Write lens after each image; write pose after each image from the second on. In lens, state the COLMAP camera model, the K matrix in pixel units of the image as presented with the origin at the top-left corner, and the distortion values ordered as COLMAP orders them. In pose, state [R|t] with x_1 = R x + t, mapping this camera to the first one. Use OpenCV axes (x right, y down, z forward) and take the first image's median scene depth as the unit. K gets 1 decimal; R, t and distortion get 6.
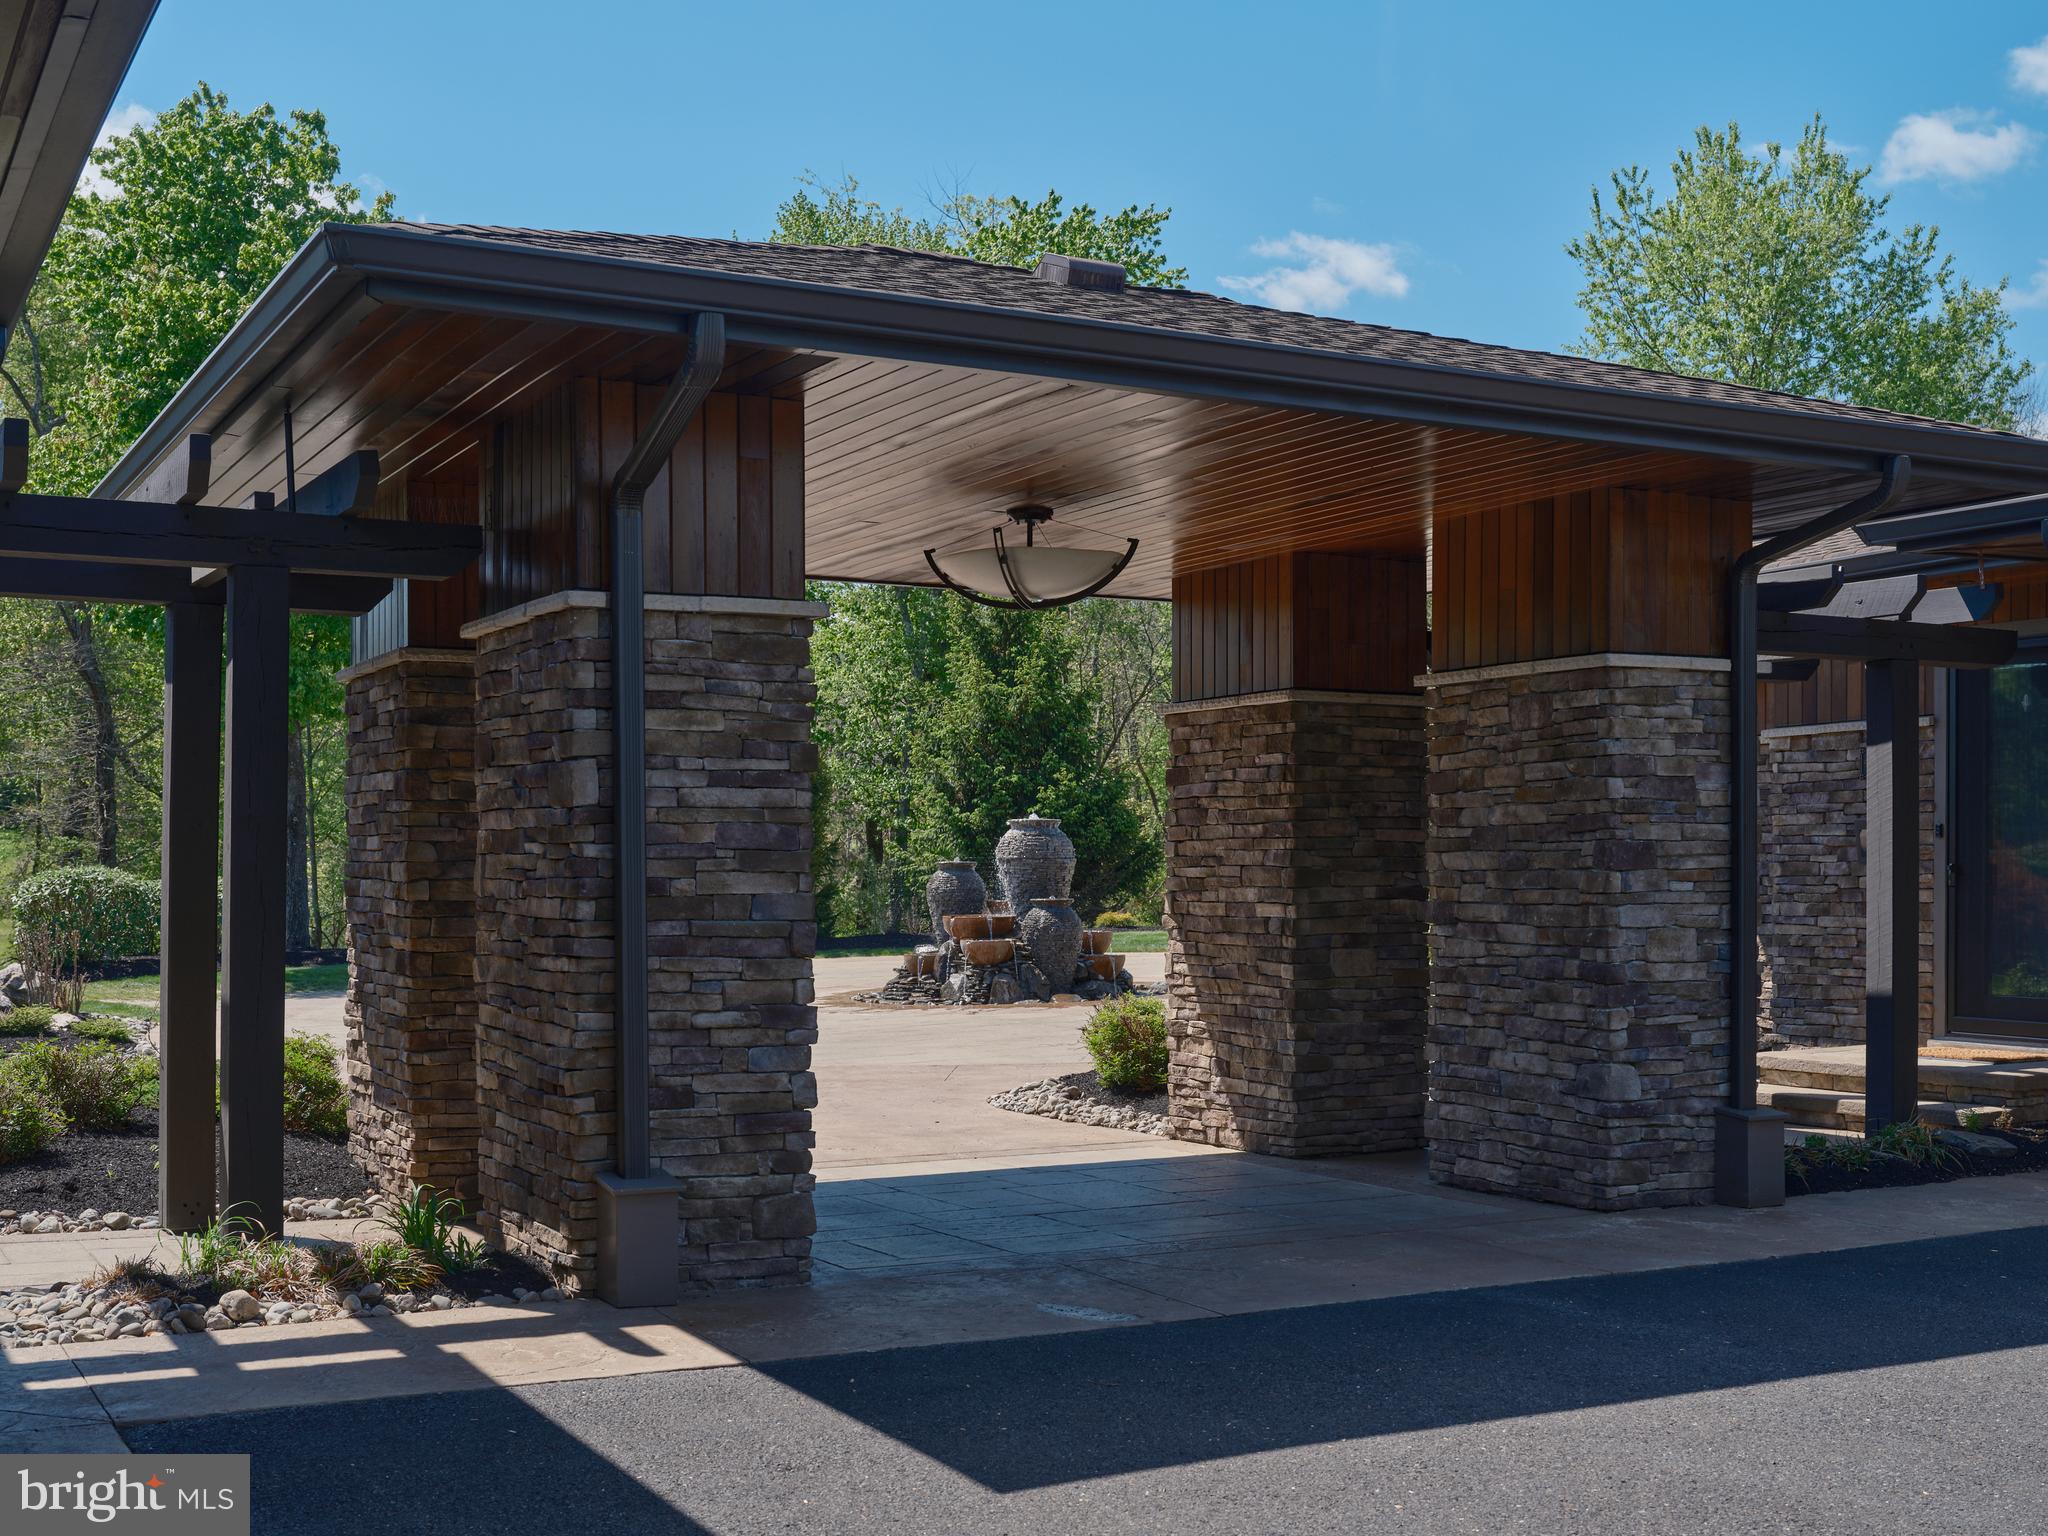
lens RADIAL K [[2369.1, 0, 1011.7], [0, 2369.1, 889.4], [0, 0, 1]] dist [-0.011559, 0.000000]
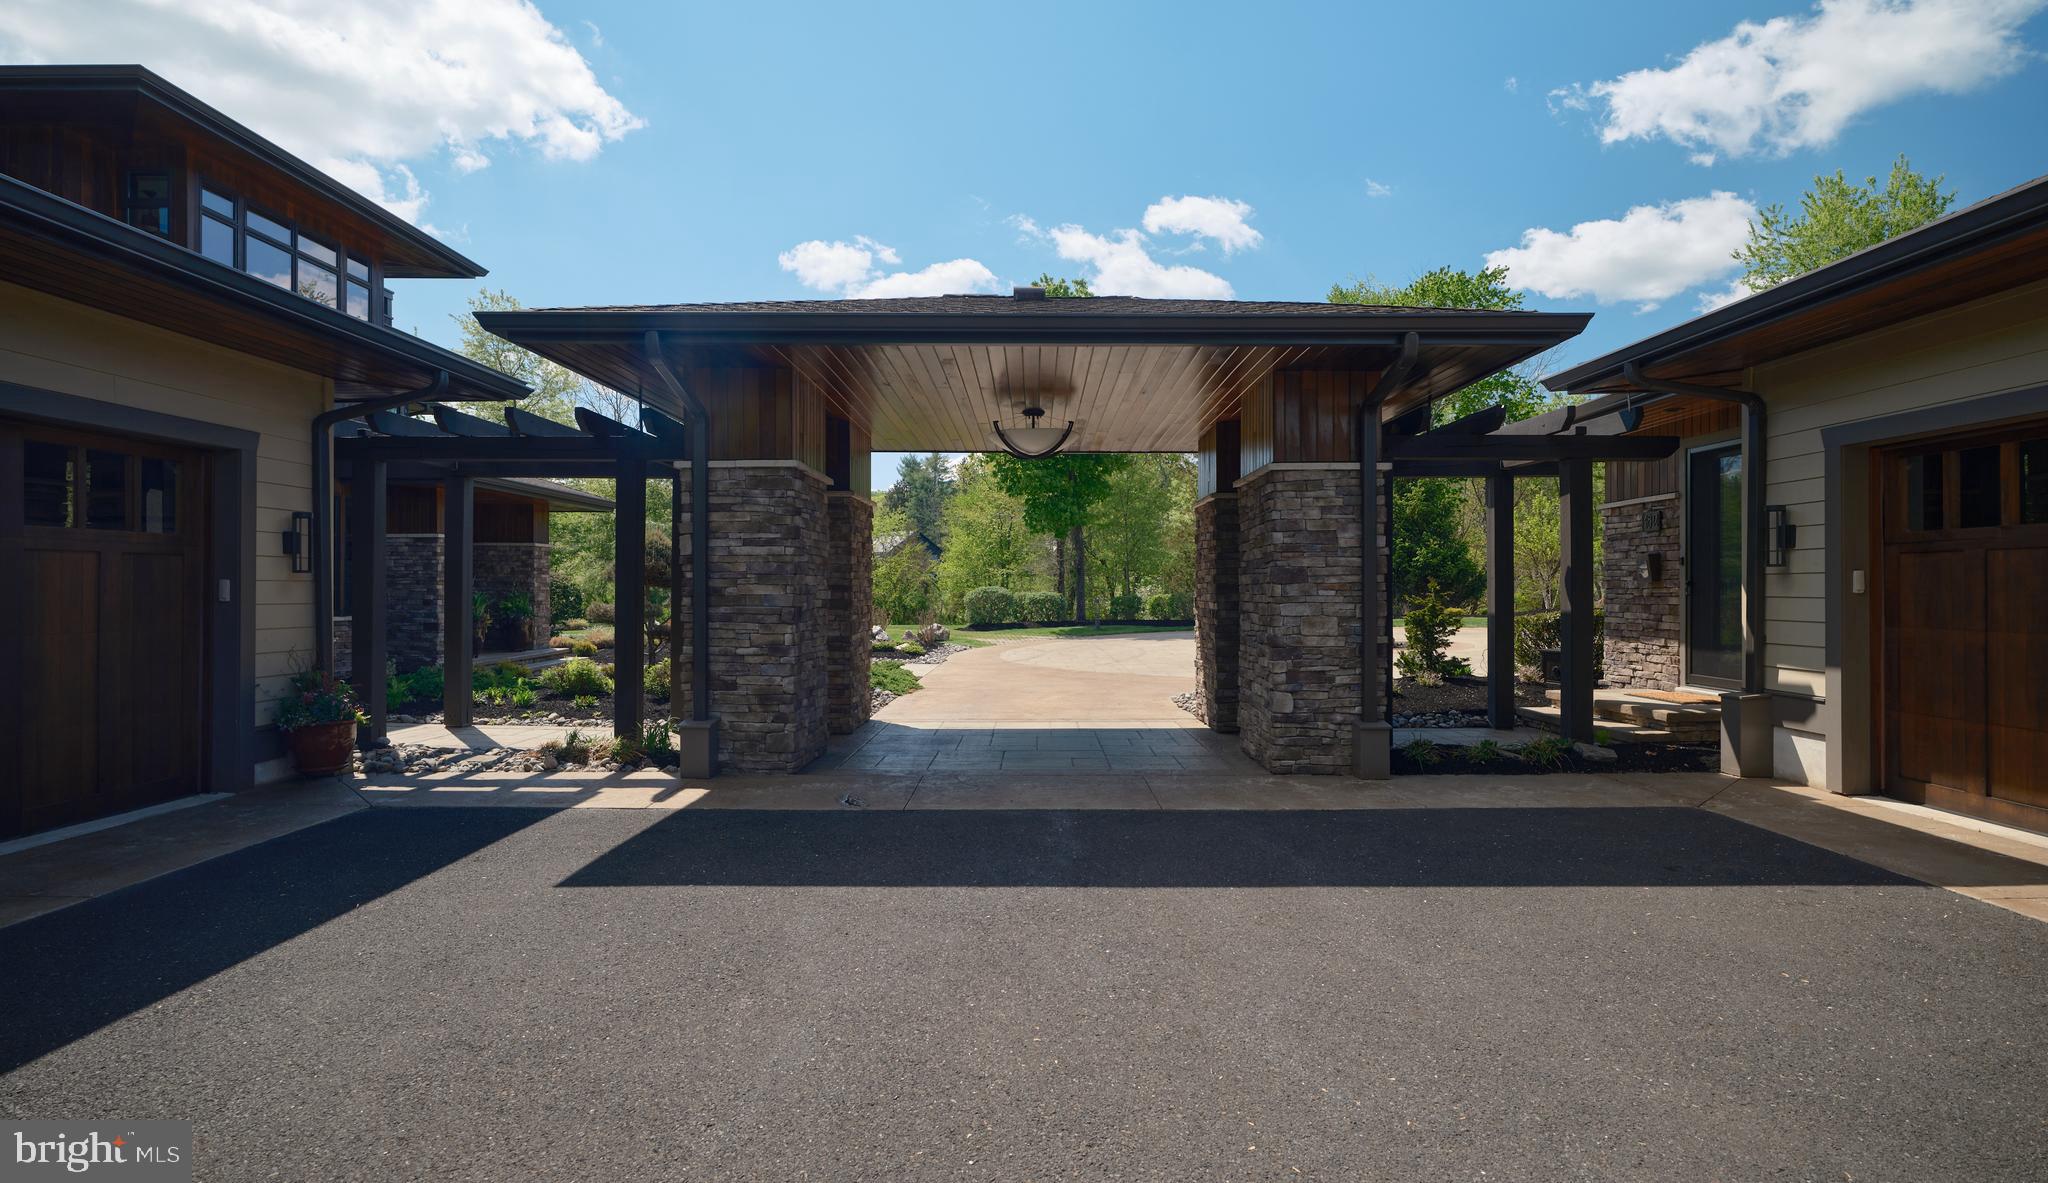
lens RADIAL K [[980.5, 0, 1025.5], [0, 980.5, 584.8], [0, 0, 1]] dist [-0.004606, -0.001056]
pose [[0.883188, -0.001580, -0.469016, 0.426441], [-0.004162, 0.999929, -0.011205, 0.001770], [0.469001, 0.011848, 0.883118, 0.250448]]
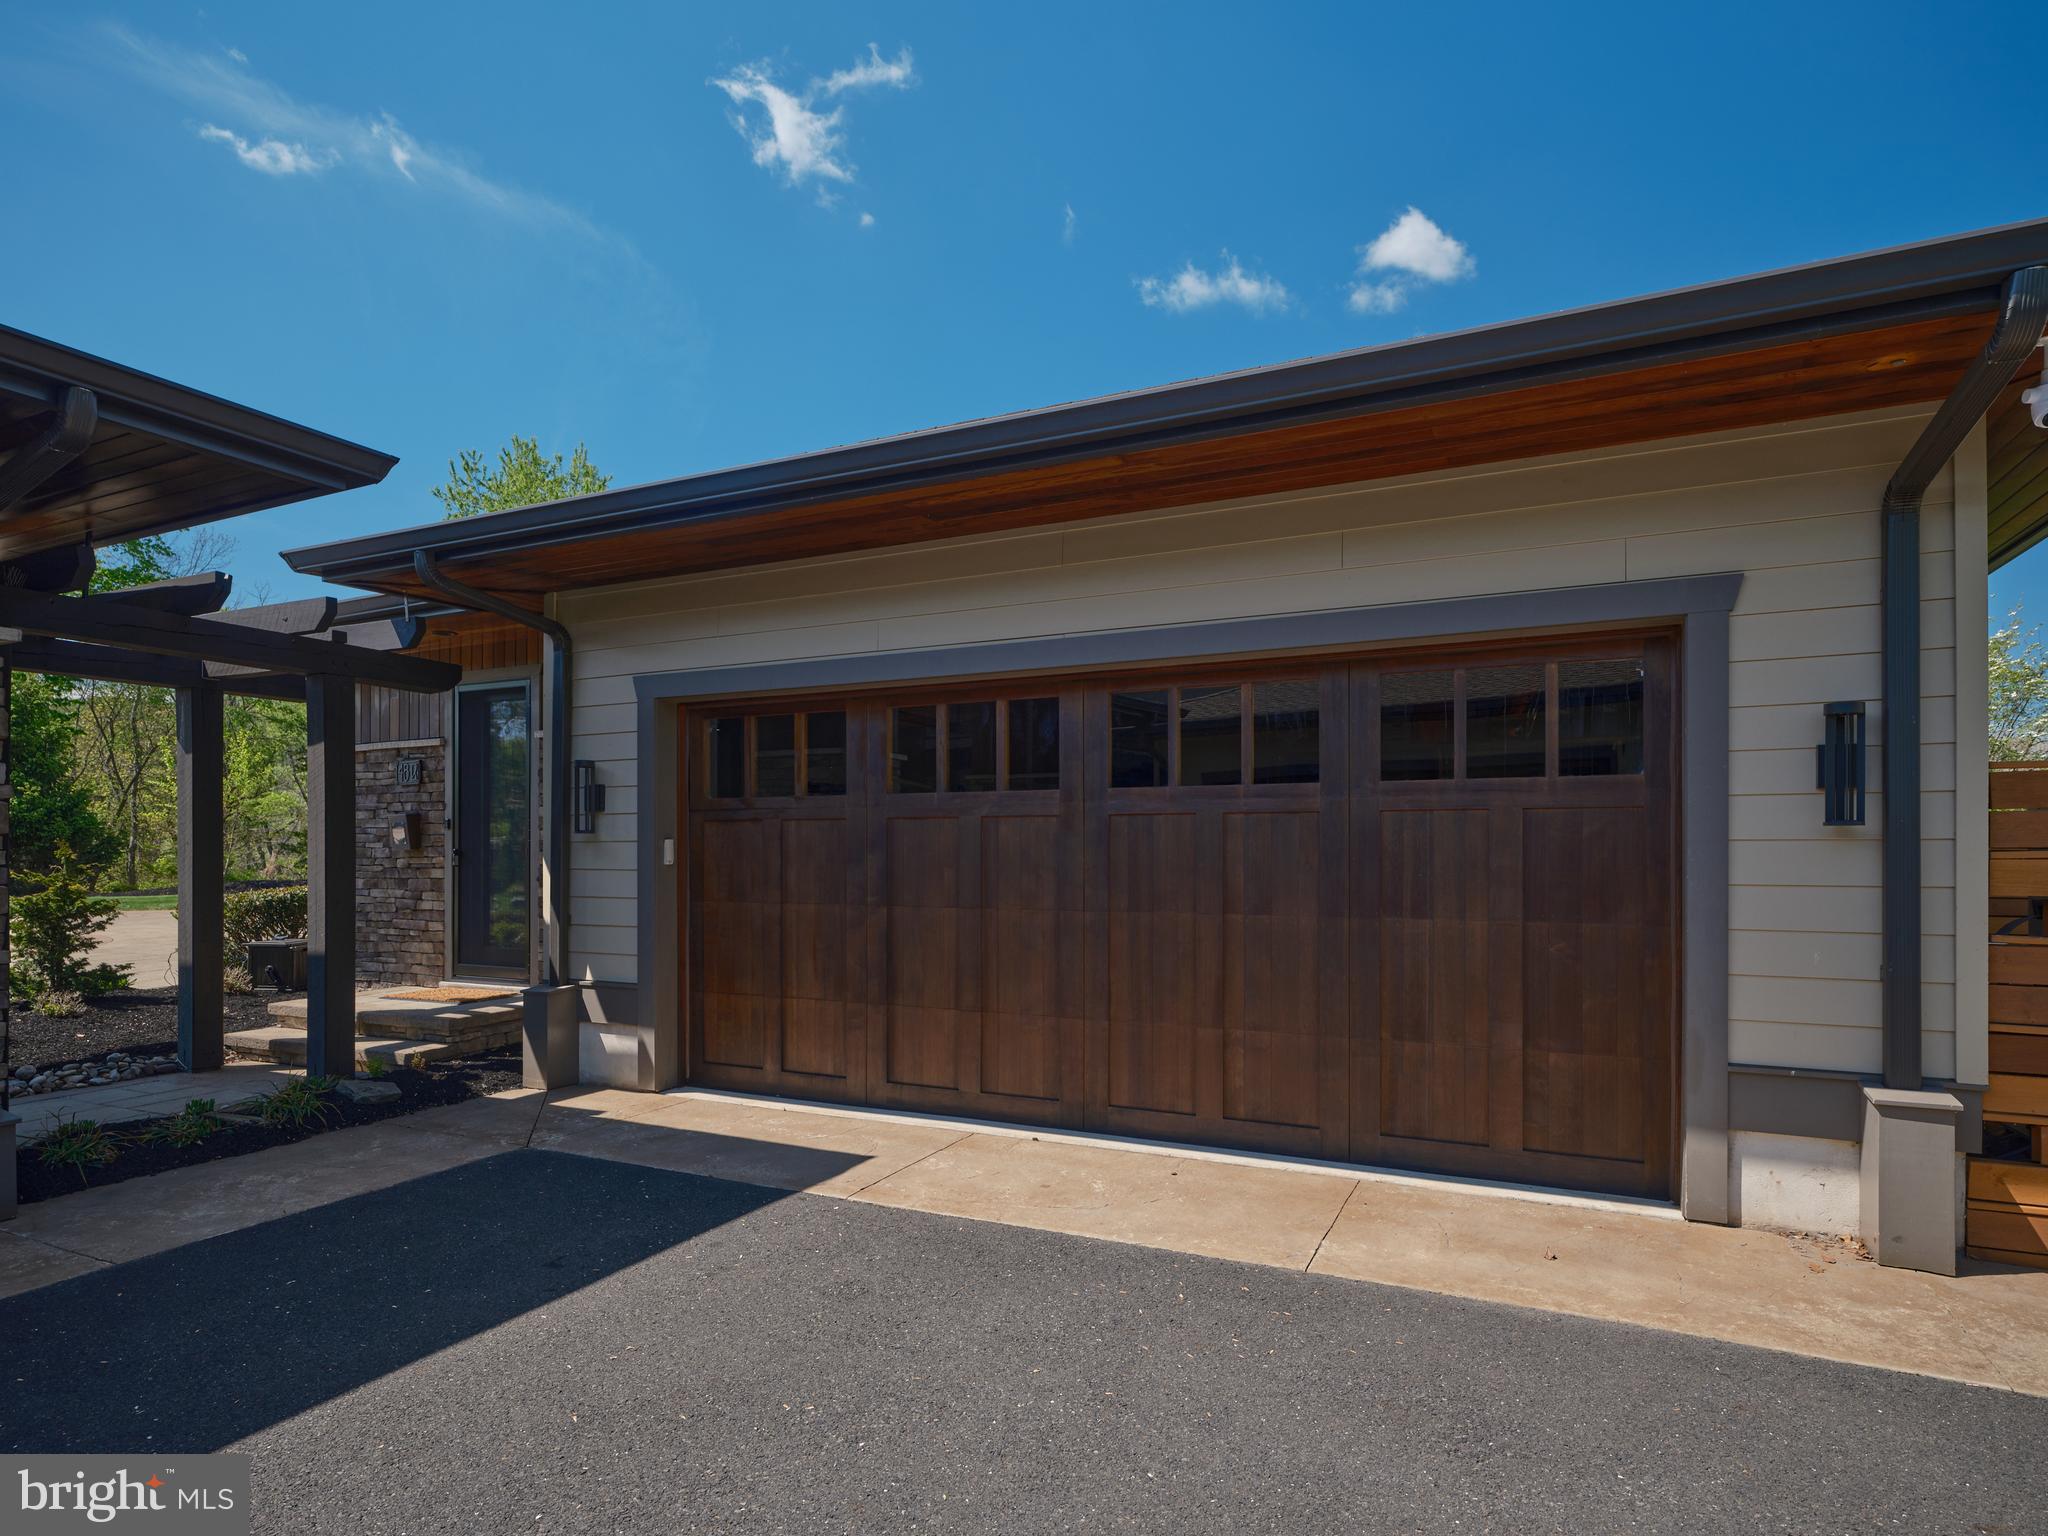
lens RADIAL K [[1122.5, 0, 1013.4], [0, 1122.5, 850.1], [0, 0, 1]] dist [-0.000859, 0.000613]
pose [[0.805043, 0.003045, 0.593208, 0.379522], [0.004567, 0.999925, -0.011332, -0.002206], [-0.593199, 0.011832, 0.804969, 0.419381]]
